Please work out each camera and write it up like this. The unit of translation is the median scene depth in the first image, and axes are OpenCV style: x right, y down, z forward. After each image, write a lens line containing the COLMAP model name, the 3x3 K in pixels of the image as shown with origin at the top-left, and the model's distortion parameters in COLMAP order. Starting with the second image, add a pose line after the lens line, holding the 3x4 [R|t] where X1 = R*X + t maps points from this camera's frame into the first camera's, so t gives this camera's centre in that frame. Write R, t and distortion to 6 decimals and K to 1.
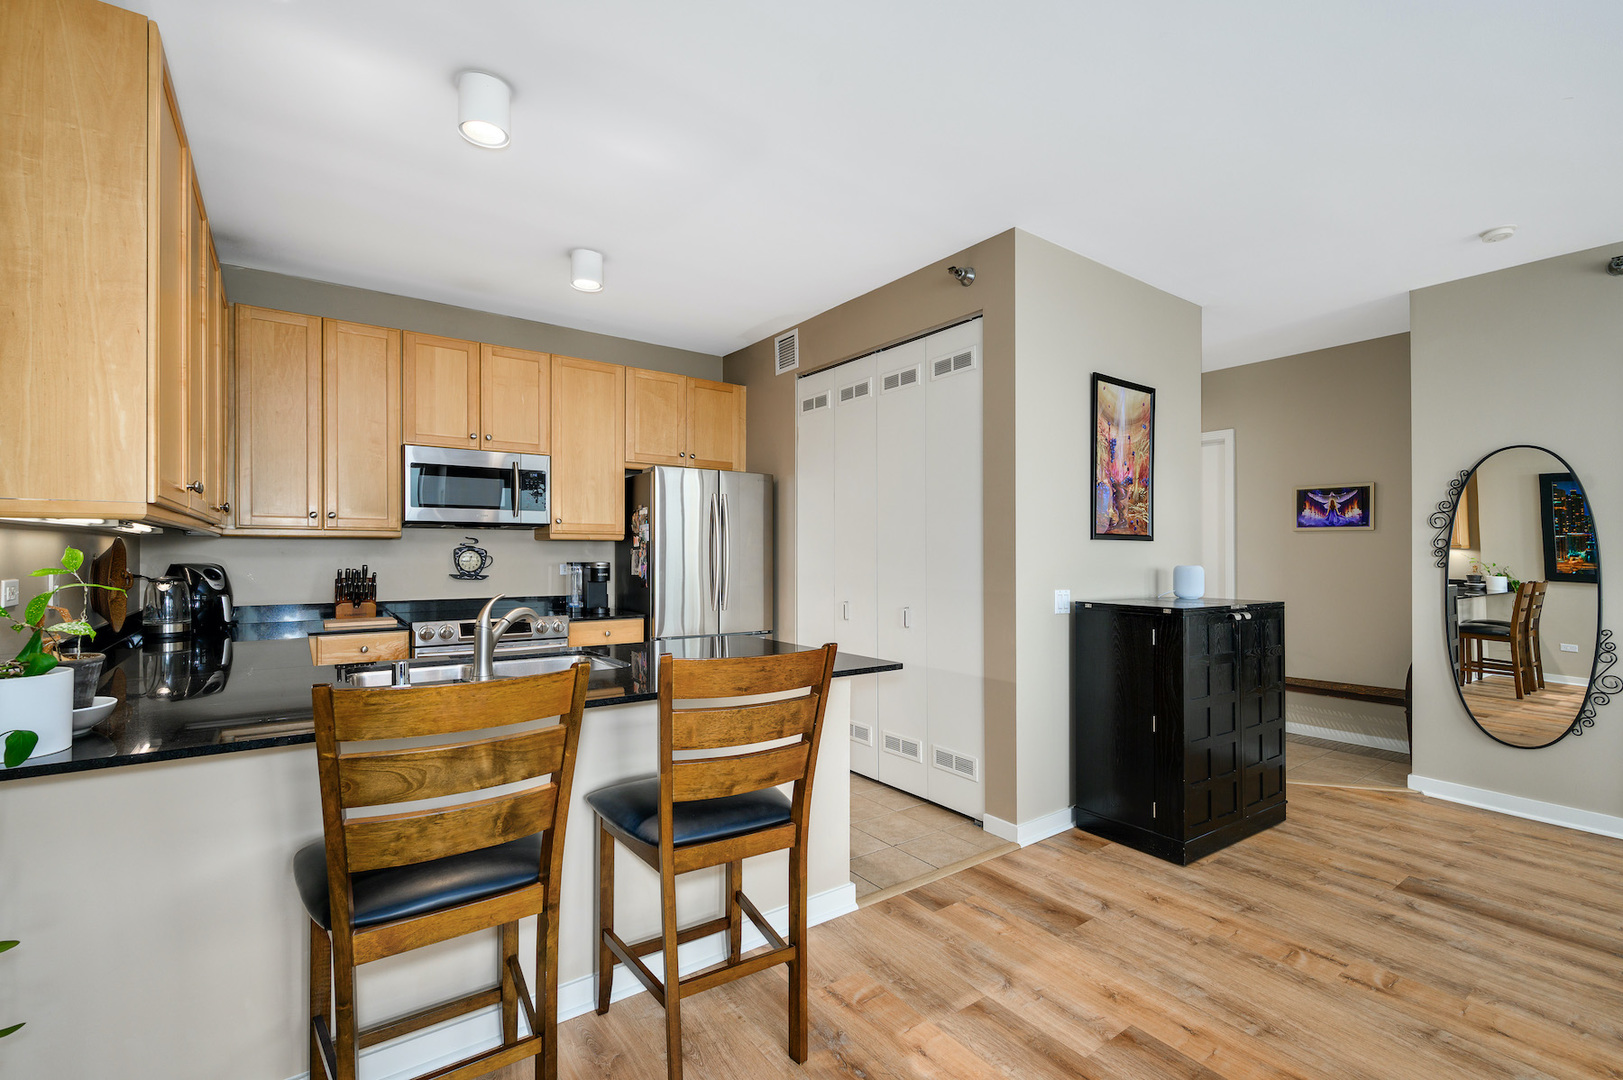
lens RADIAL K [[699.7, 0, 793.0], [0, 699.7, 555.3], [0, 0, 1]] dist [0.003085, -0.000404]
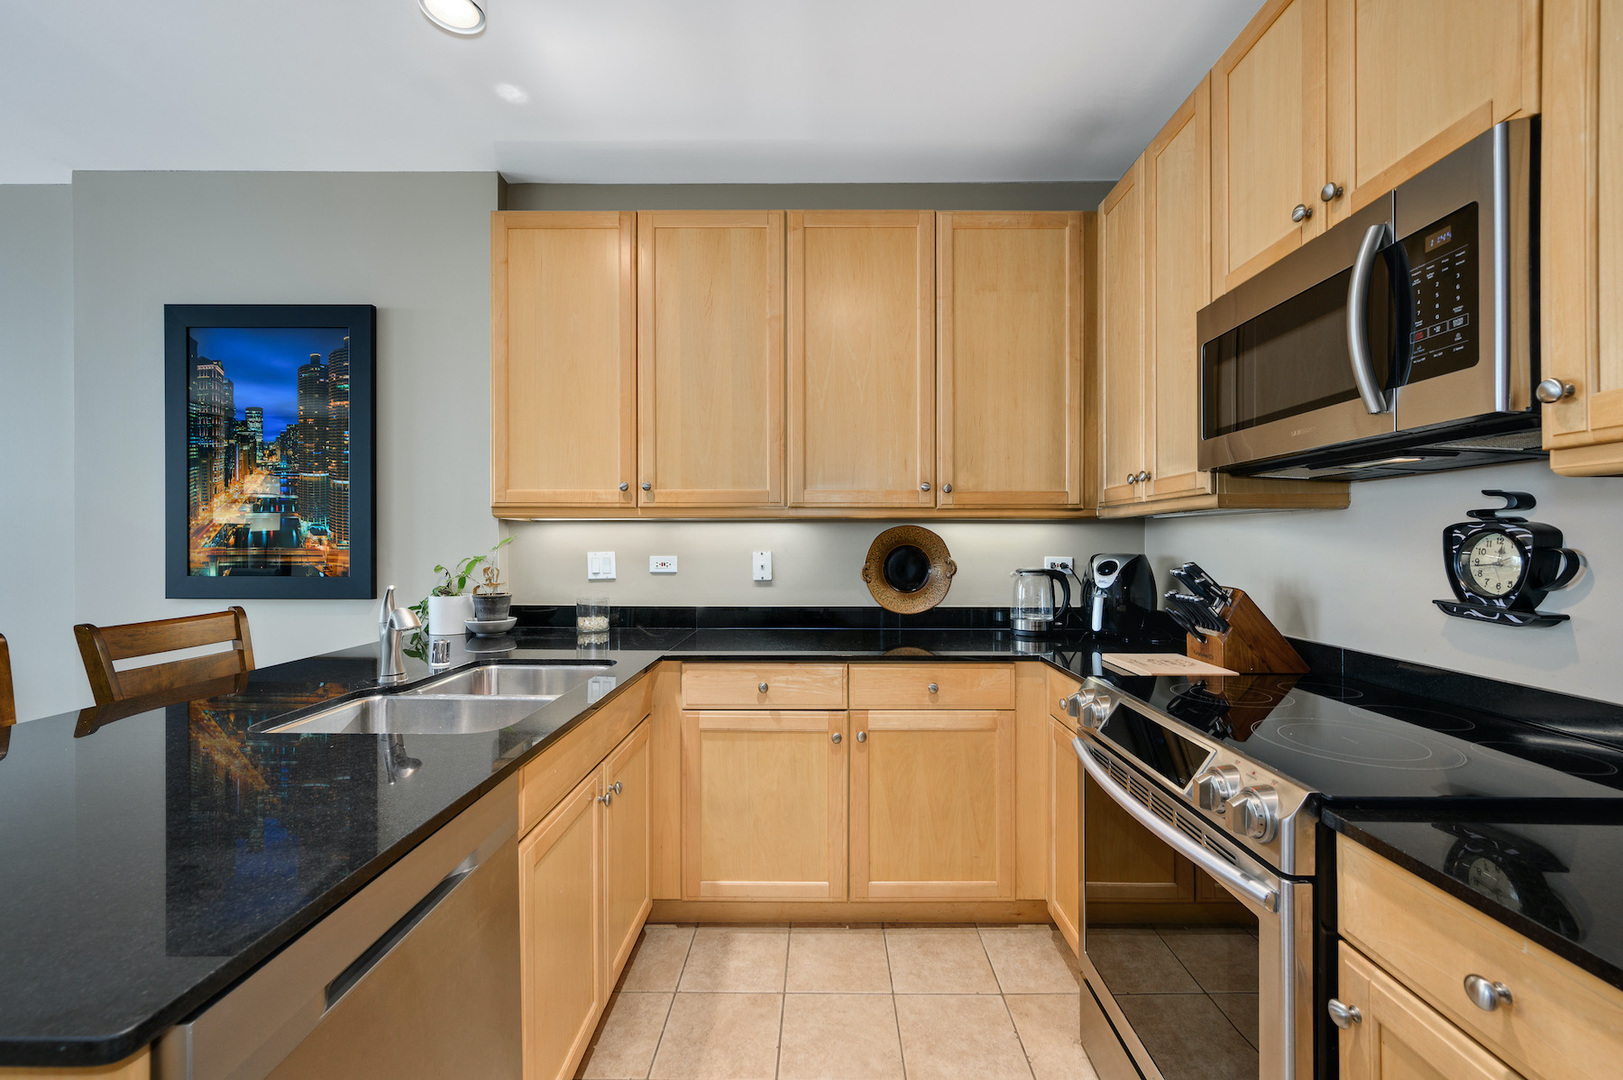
lens RADIAL K [[680.1, 0, 820.1], [0, 680.1, 540.2], [0, 0, 1]] dist [0.003519, 0.000682]
pose [[-0.584733, -0.003720, -0.811217, -0.033708], [-0.007009, 0.999975, 0.000467, -0.000931], [0.811196, 0.005959, -0.584745, 1.105598]]
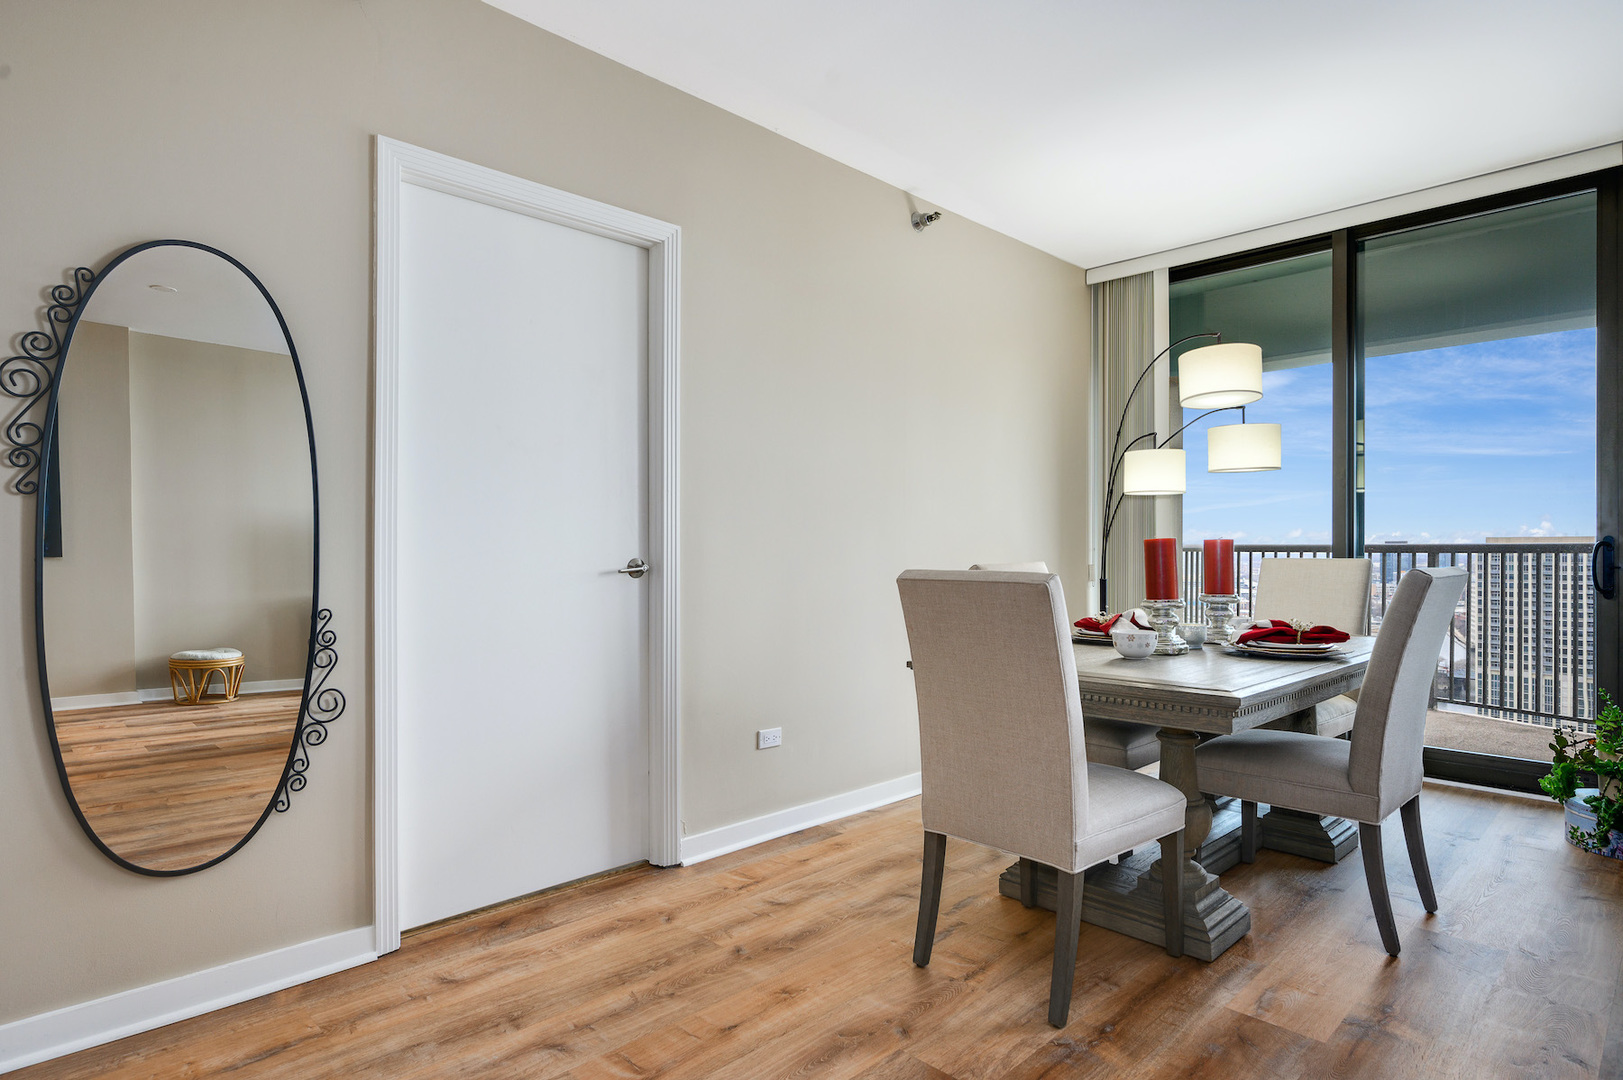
lens RADIAL K [[890.6, 0, 836.8], [0, 890.6, 532.7], [0, 0, 1]] dist [0.010268, -0.005509]
pose [[-0.171149, 0.016543, 0.985106, 0.347251], [0.003606, 0.999863, -0.016164, 0.052698], [-0.985239, 0.000786, -0.171185, 0.654957]]
